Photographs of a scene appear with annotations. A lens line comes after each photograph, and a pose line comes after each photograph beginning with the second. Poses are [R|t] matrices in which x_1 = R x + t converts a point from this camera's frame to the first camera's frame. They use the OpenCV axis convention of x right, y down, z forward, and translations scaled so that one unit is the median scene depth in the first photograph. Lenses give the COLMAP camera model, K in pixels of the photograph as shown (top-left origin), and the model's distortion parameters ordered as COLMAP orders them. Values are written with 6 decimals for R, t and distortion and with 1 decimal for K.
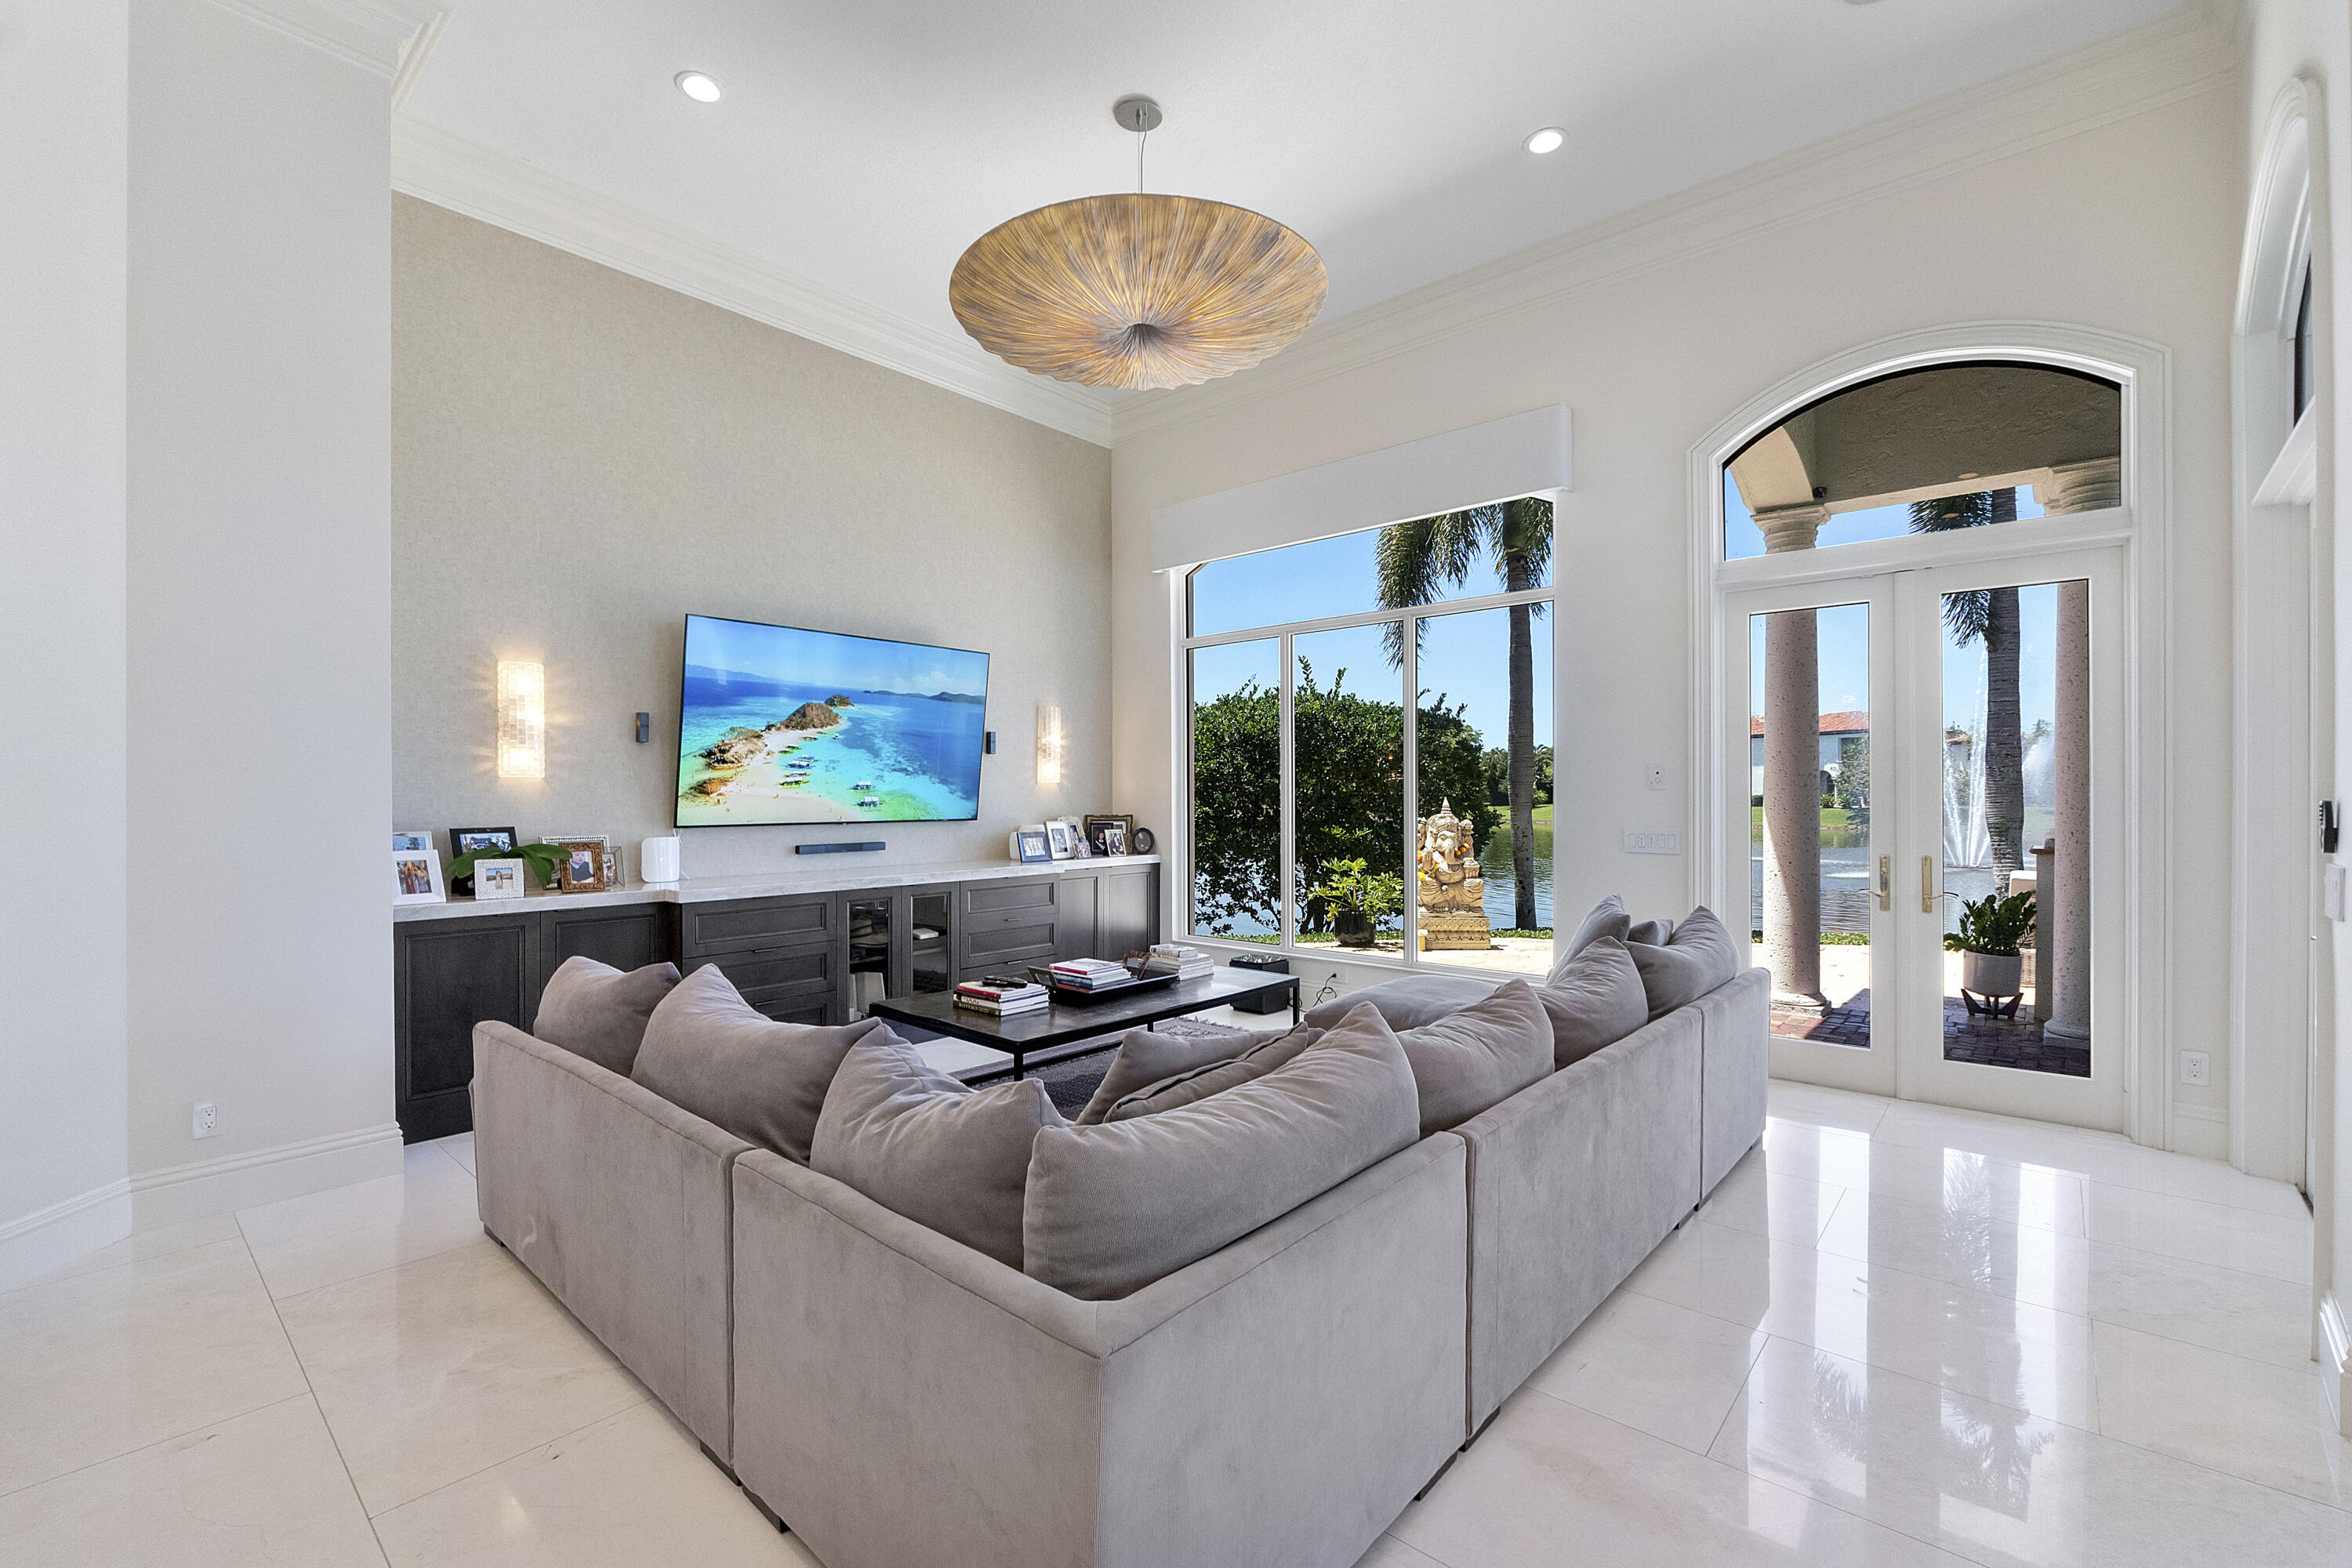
lens RADIAL K [[998.1, 0, 1174.9], [0, 998.1, 797.0], [0, 0, 1]] dist [-0.009381, 0.000533]
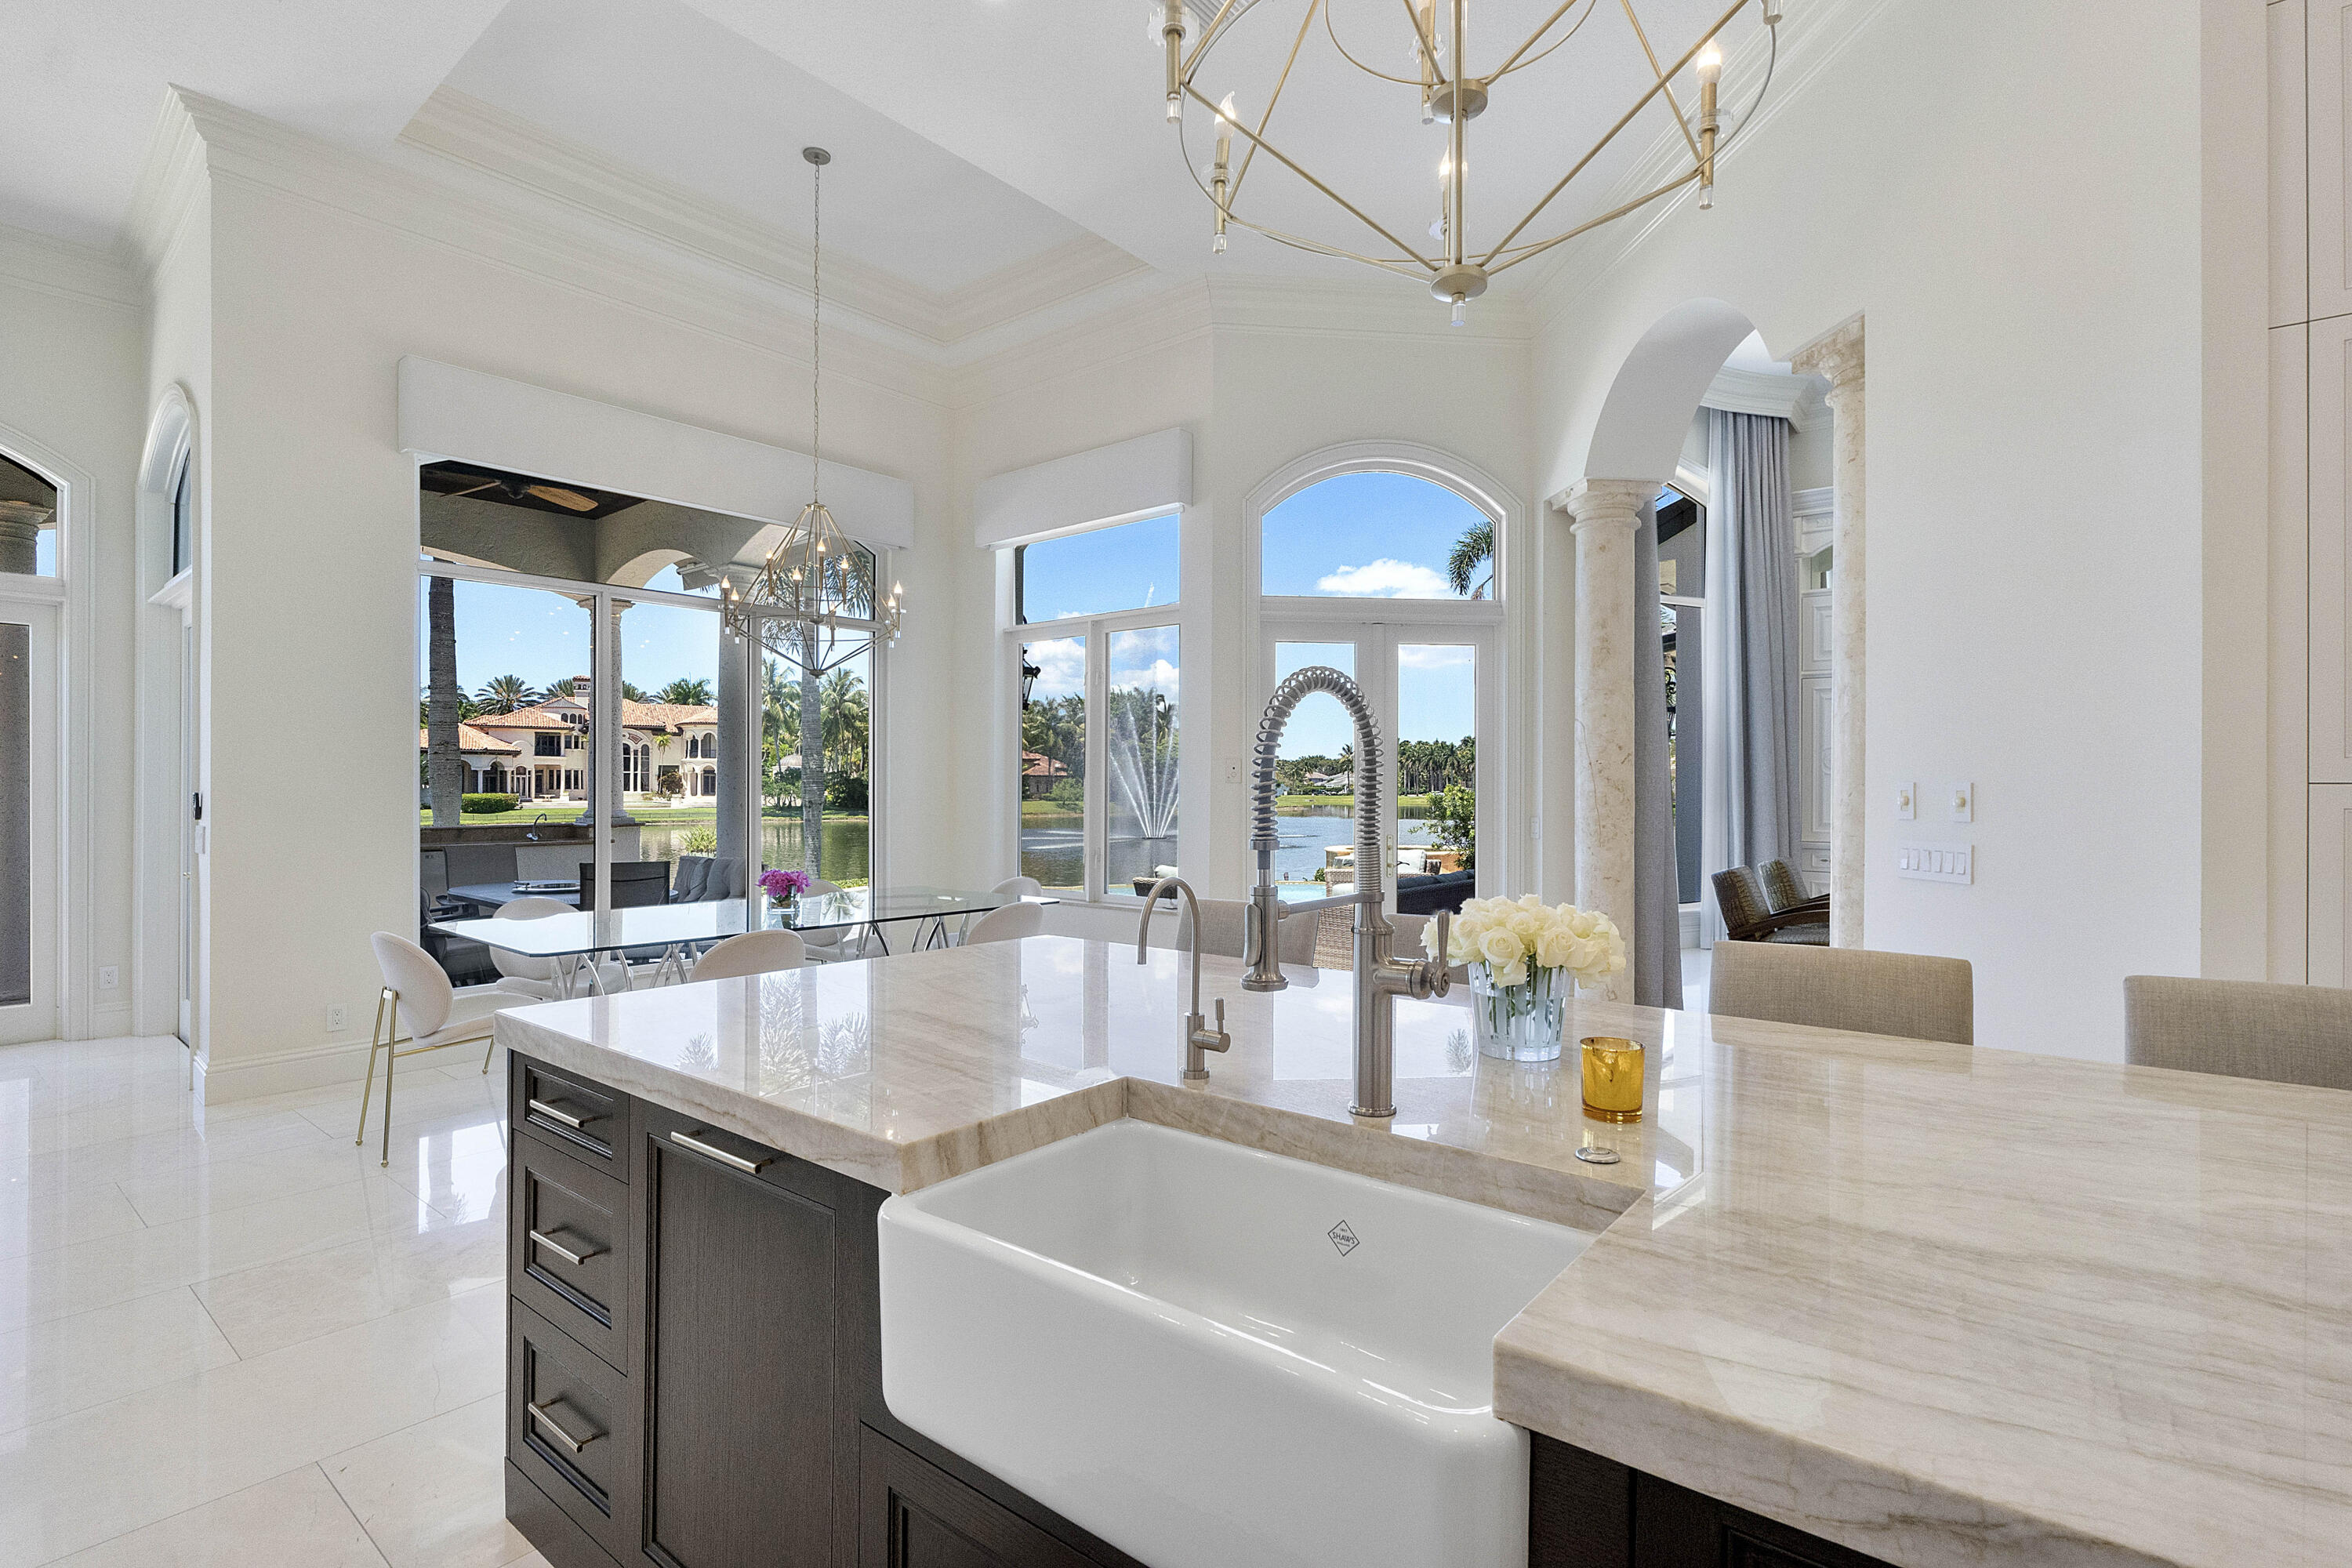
lens RADIAL K [[1101.0, 0, 1176.0], [0, 1101.0, 784.0], [0, 0, 1]] dist [-0.002123, -0.000806]
pose [[-0.036635, 0.005124, 0.999316, -0.432305], [0.001756, 0.999986, -0.005063, 0.000676], [-0.999327, 0.001569, -0.036643, -0.344158]]
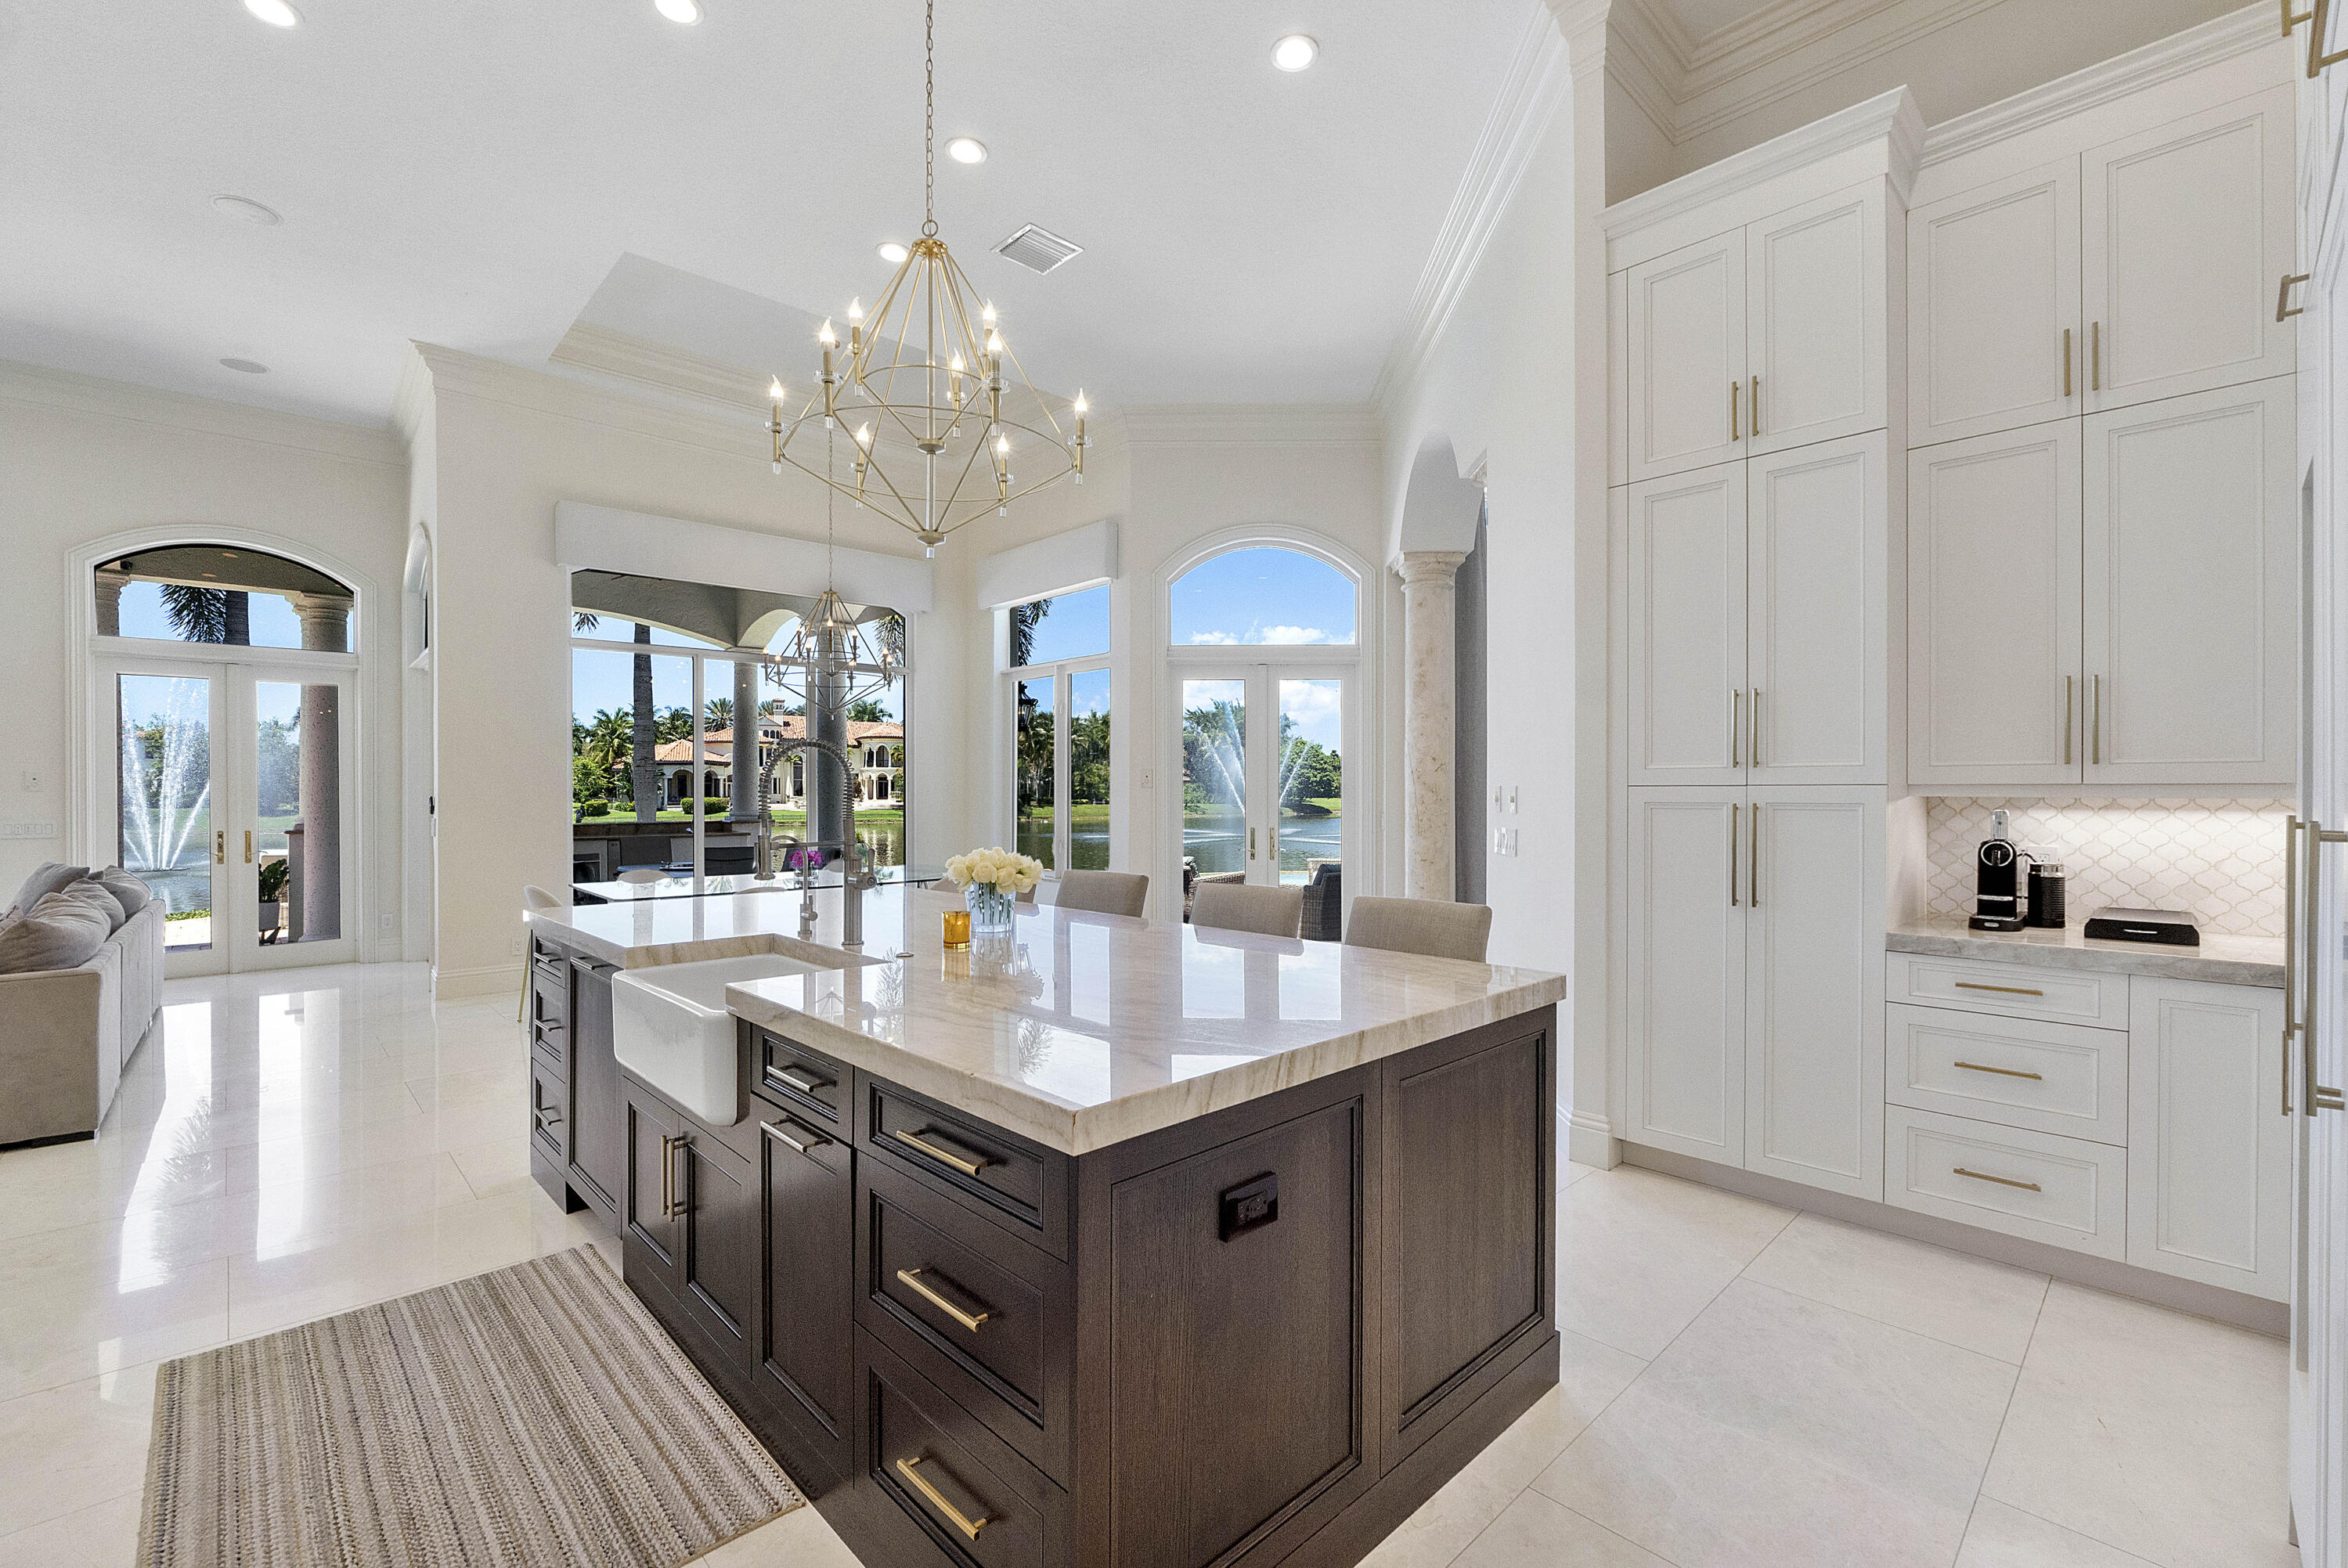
lens RADIAL K [[998.7, 0, 1175.2], [0, 998.7, 793.3], [0, 0, 1]] dist [-0.007885, 0.000896]
pose [[0.086549, -0.000246, 0.996248, -0.658820], [0.004747, 0.999989, -0.000166, 0.002071], [-0.996236, 0.004743, 0.086550, -0.606060]]
